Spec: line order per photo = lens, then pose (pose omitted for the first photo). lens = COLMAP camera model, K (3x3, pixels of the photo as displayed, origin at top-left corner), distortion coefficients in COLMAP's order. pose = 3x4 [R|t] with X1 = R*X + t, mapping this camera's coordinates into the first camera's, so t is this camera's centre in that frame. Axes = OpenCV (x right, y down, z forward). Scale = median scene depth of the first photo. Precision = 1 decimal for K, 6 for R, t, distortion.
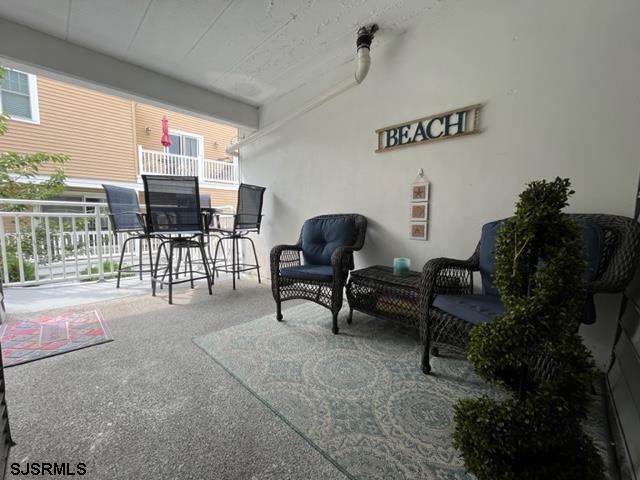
lens RADIAL K [[260.9, 0, 319.1], [0, 260.9, 239.0], [0, 0, 1]] dist [-0.000207, -0.000210]
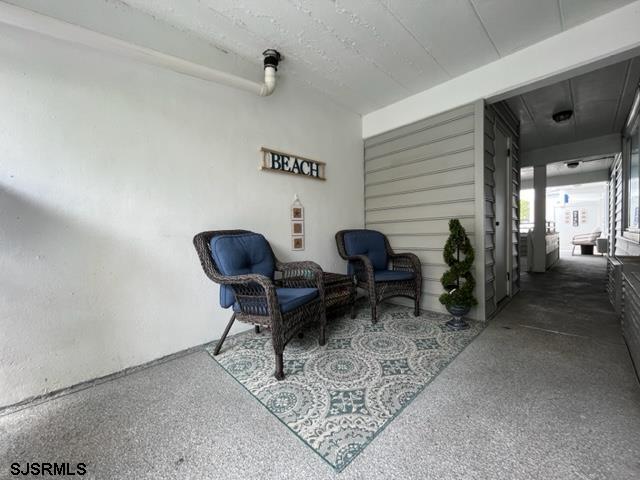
lens RADIAL K [[260.9, 0, 319.1], [0, 260.9, 239.0], [0, 0, 1]] dist [-0.000207, -0.000210]
pose [[0.031704, -0.024468, 0.999198, -0.922693], [0.112294, 0.993458, 0.020764, -0.071422], [-0.993169, 0.111546, 0.034244, 0.910209]]
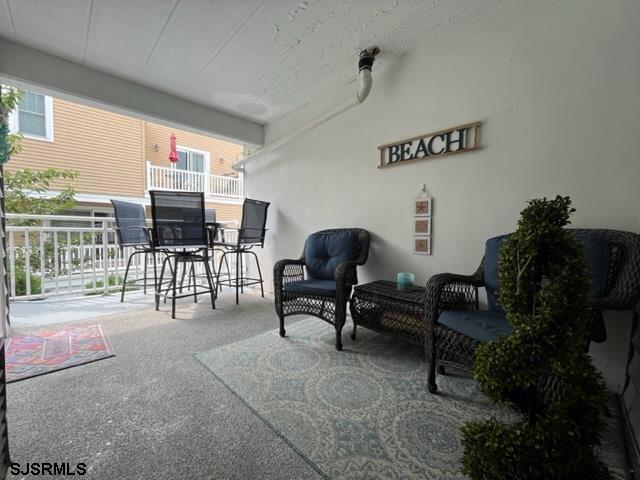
lens RADIAL K [[260.9, 0, 319.1], [0, 260.9, 239.0], [0, 0, 1]] dist [-0.000207, -0.000210]
pose [[0.999896, -0.000067, -0.014424, 0.001803], [-0.000667, 0.998707, -0.050839, -0.005819], [0.014409, 0.050843, 0.998603, -0.004324]]
